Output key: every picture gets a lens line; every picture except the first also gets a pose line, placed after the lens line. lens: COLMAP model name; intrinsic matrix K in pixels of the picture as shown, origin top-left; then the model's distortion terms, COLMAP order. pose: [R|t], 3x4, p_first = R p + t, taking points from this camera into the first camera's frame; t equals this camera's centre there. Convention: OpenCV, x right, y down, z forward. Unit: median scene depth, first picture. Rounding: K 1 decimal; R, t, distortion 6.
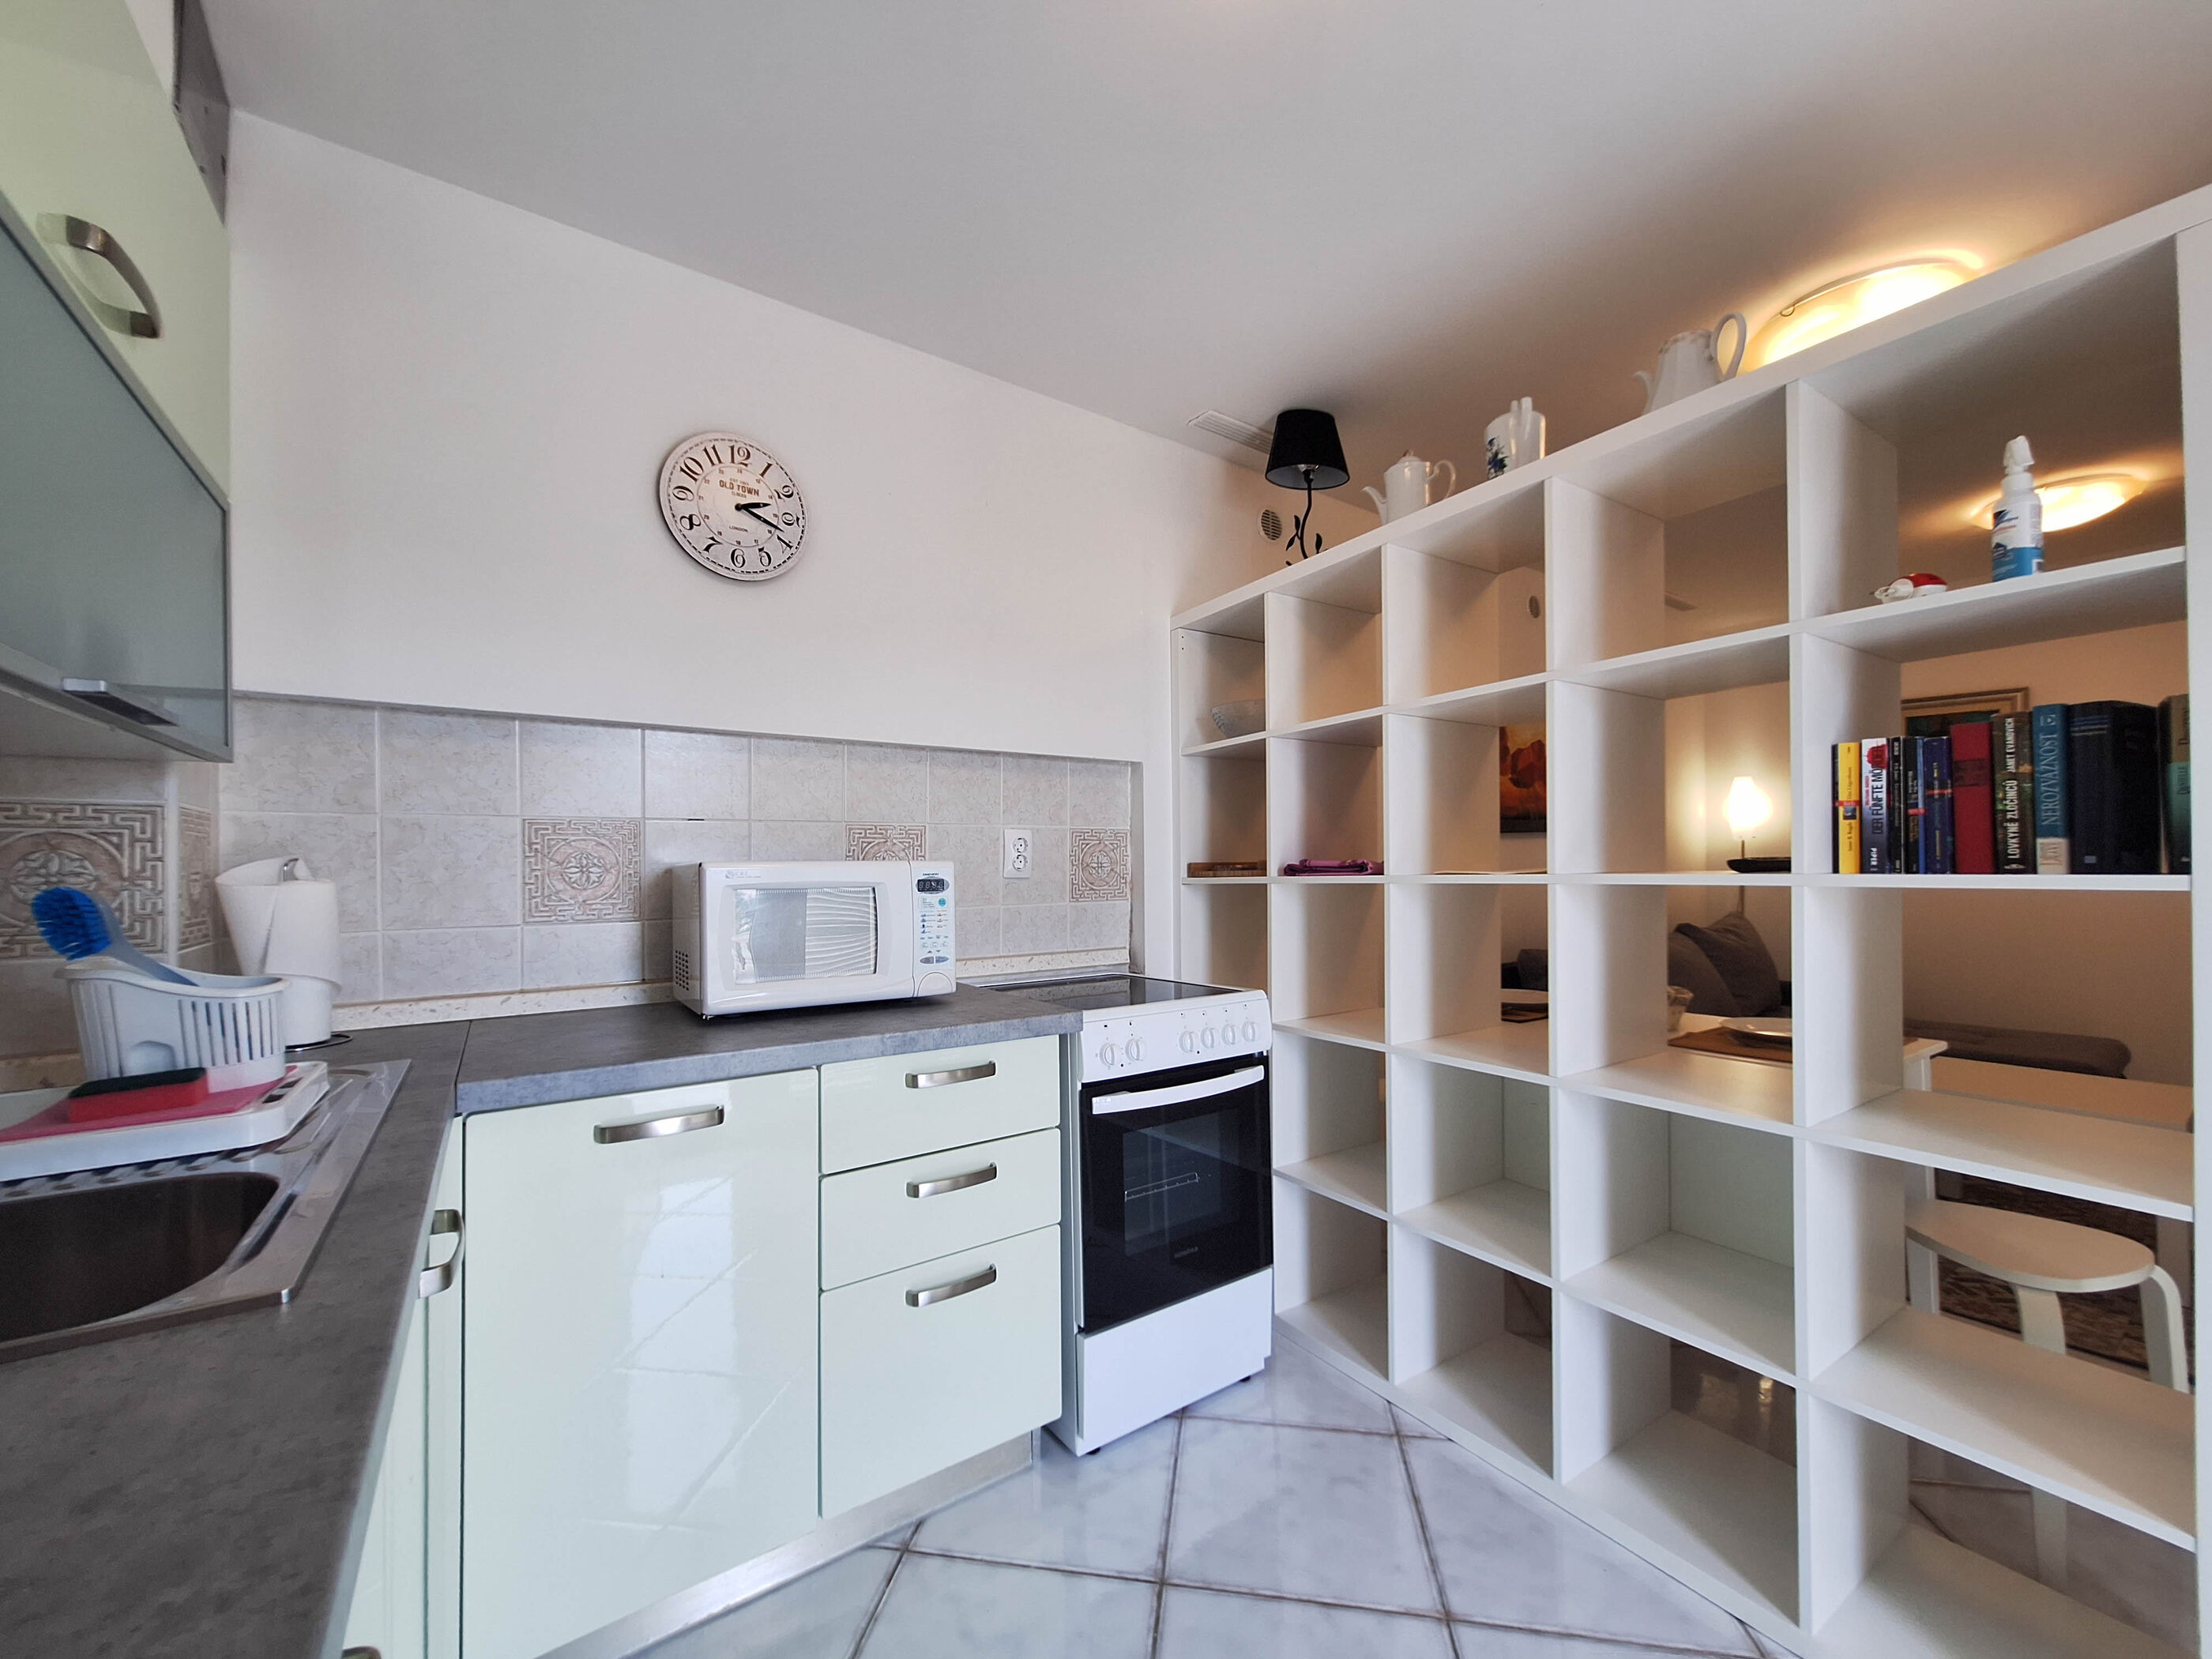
lens RADIAL K [[883.0, 0, 1092.4], [0, 883.0, 859.8], [0, 0, 1]] dist [-0.000346, -0.000095]
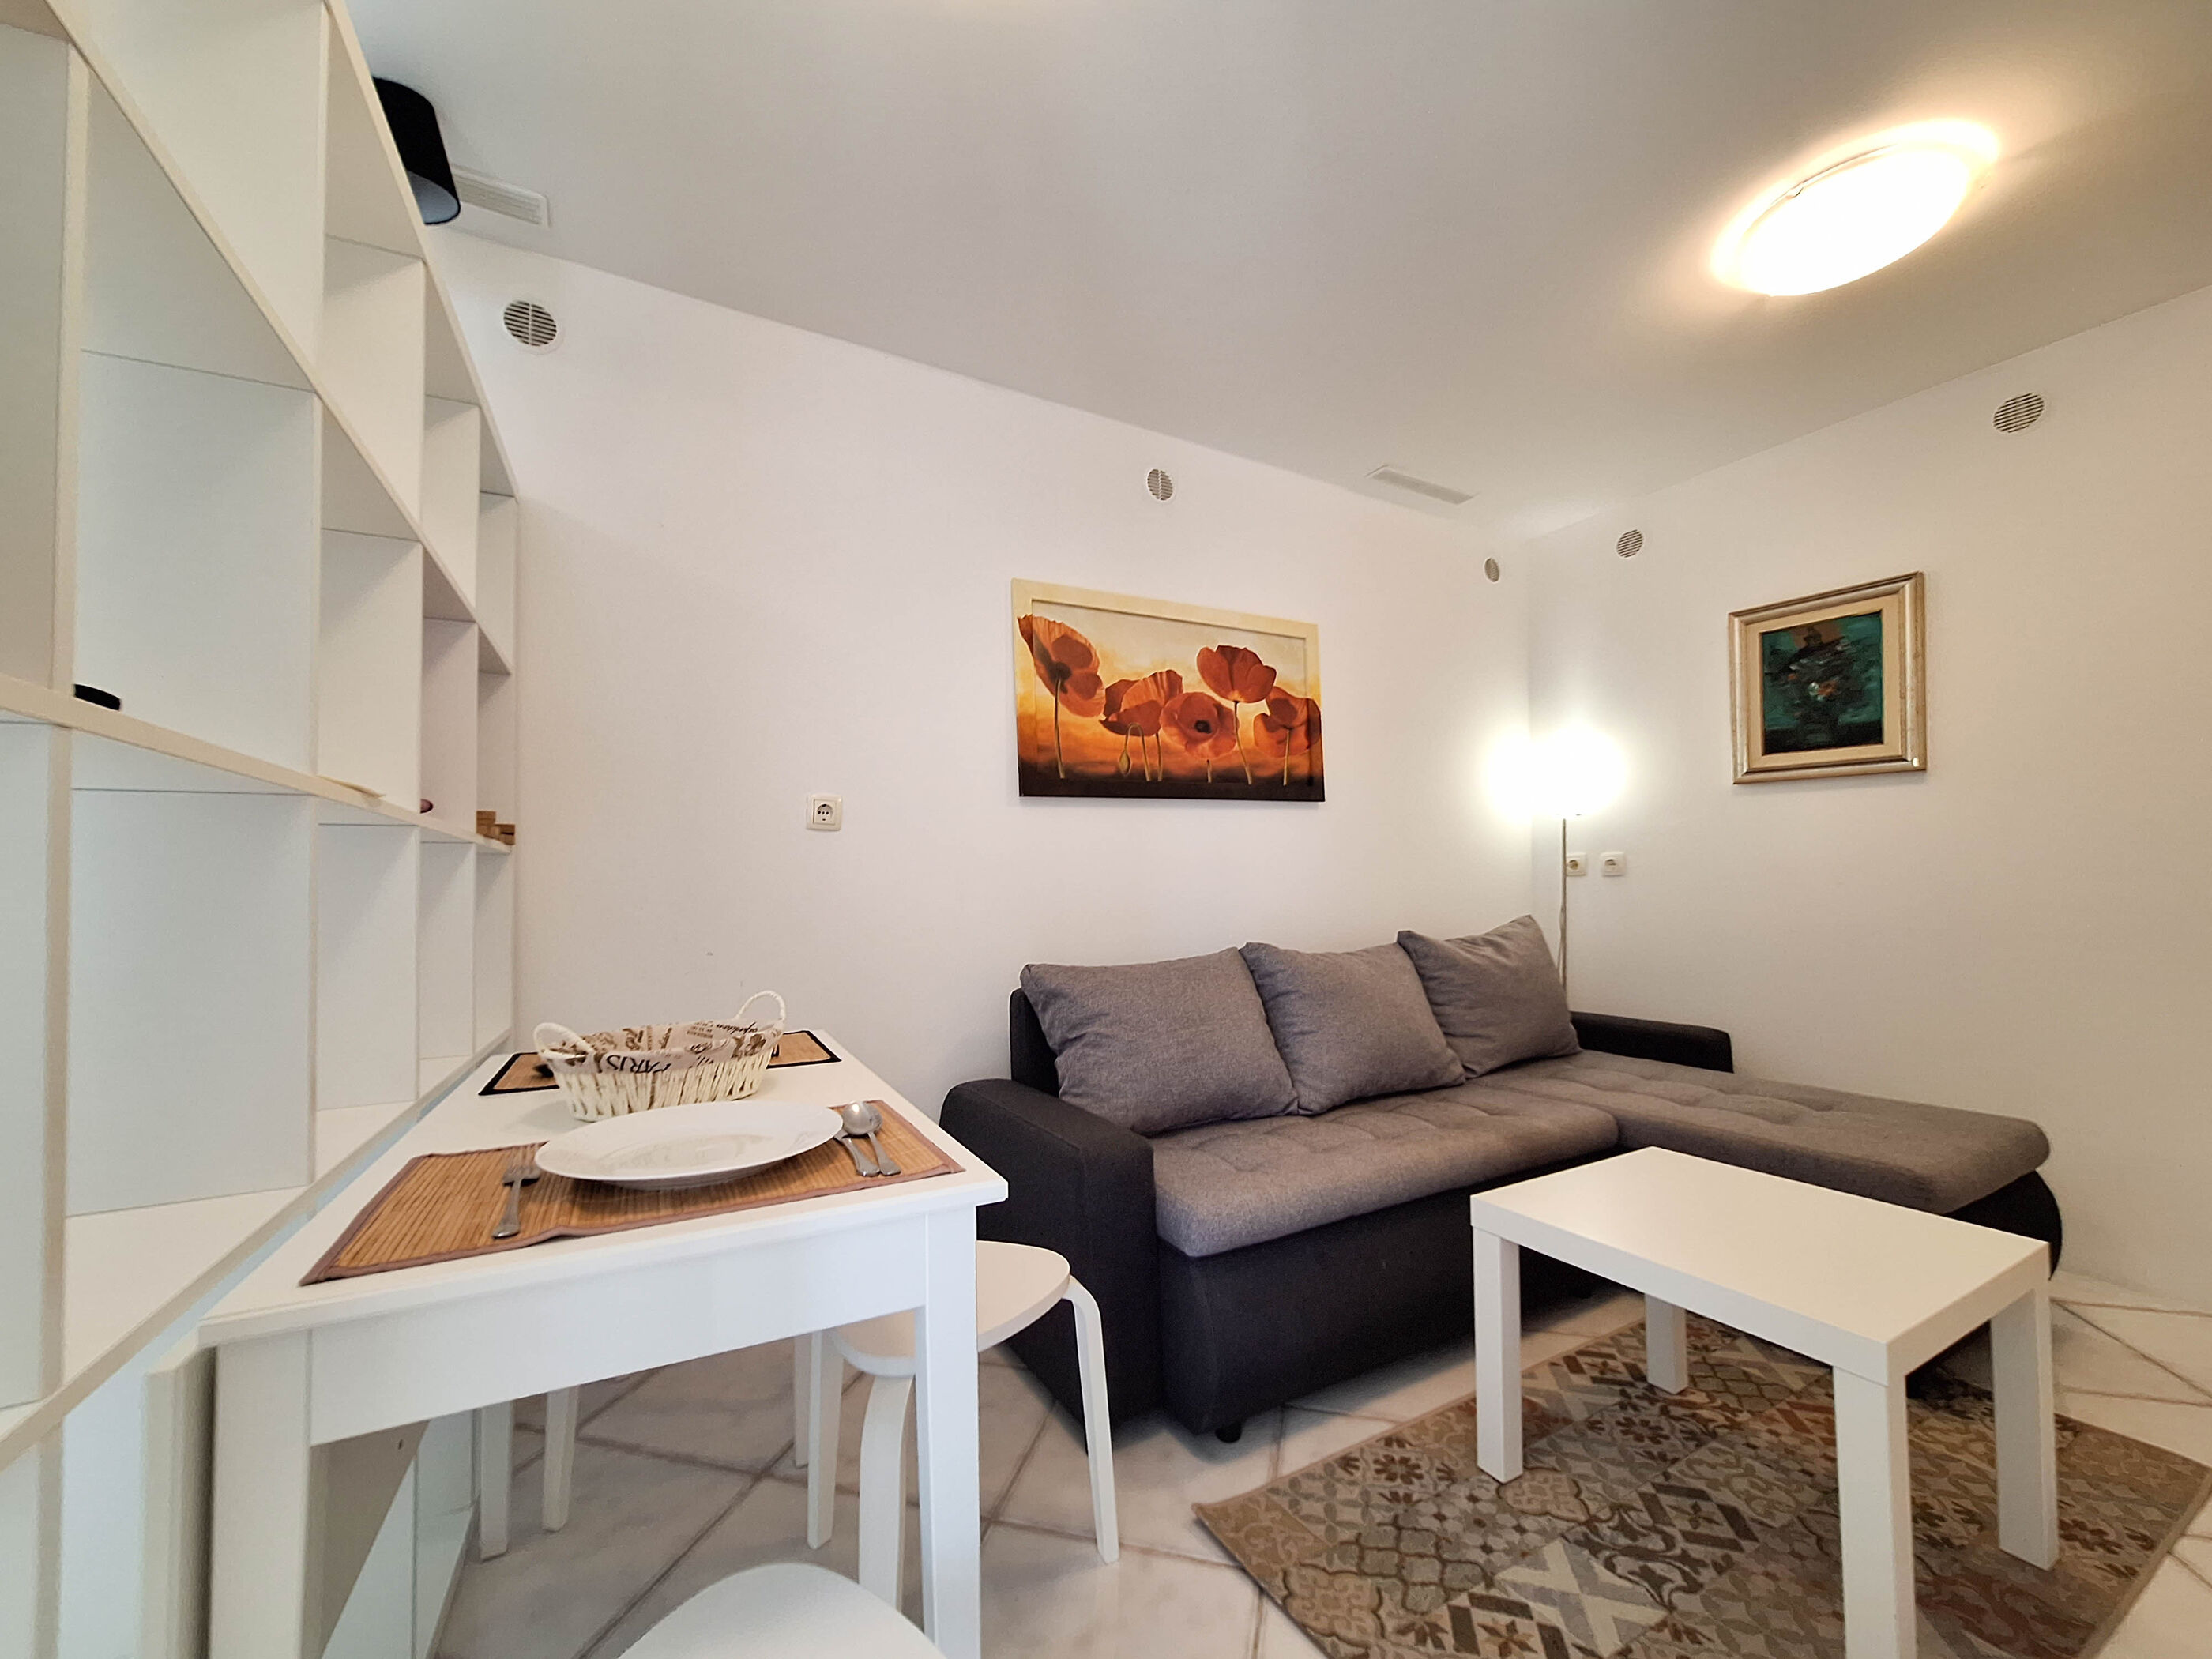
lens RADIAL K [[877.7, 0, 1096.2], [0, 877.7, 858.9], [0, 0, 1]] dist [-0.007401, 0.003649]
pose [[0.994386, -0.005161, -0.105683, 1.097610], [0.003058, 0.999794, -0.020058, 0.065009], [0.105765, 0.019622, 0.994198, 0.611727]]
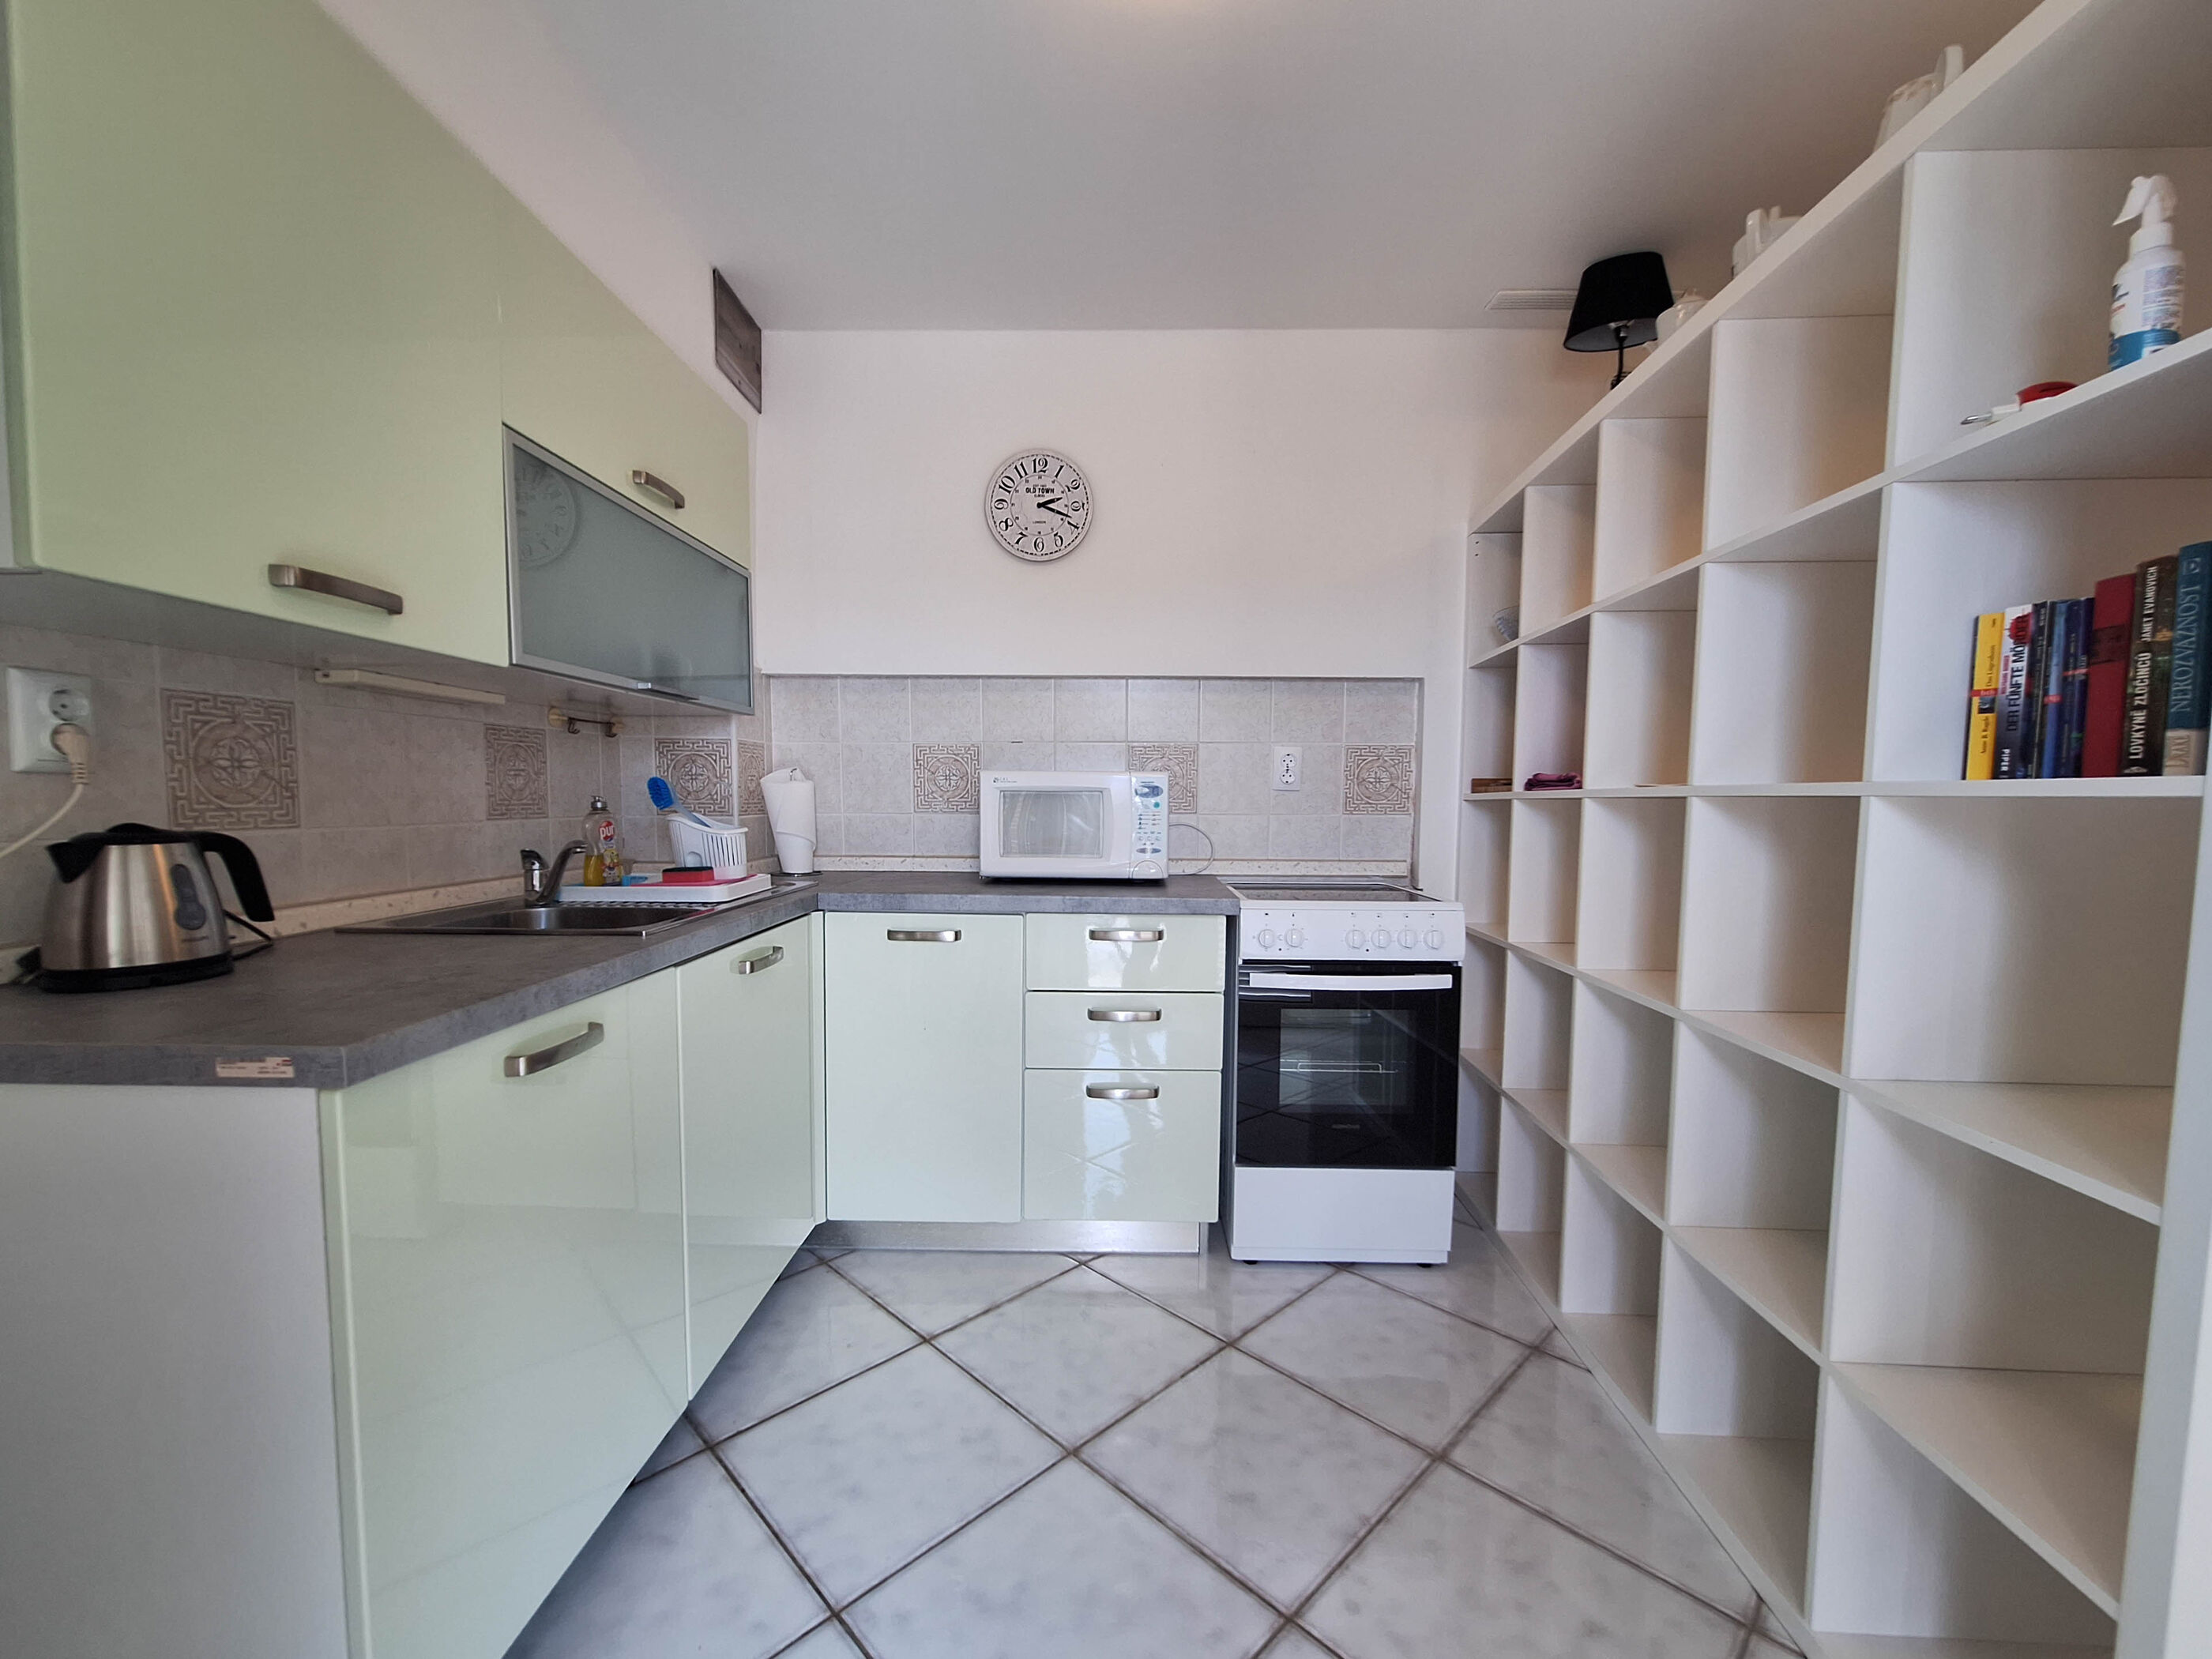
lens RADIAL K [[907.6, 0, 1092.1], [0, 907.6, 861.4], [0, 0, 1]] dist [-0.000564, 0.000095]
pose [[0.806429, 0.058696, -0.588411, 0.515067], [-0.009622, 0.996232, 0.086191, 0.017370], [0.591253, -0.063845, 0.803955, -0.090819]]
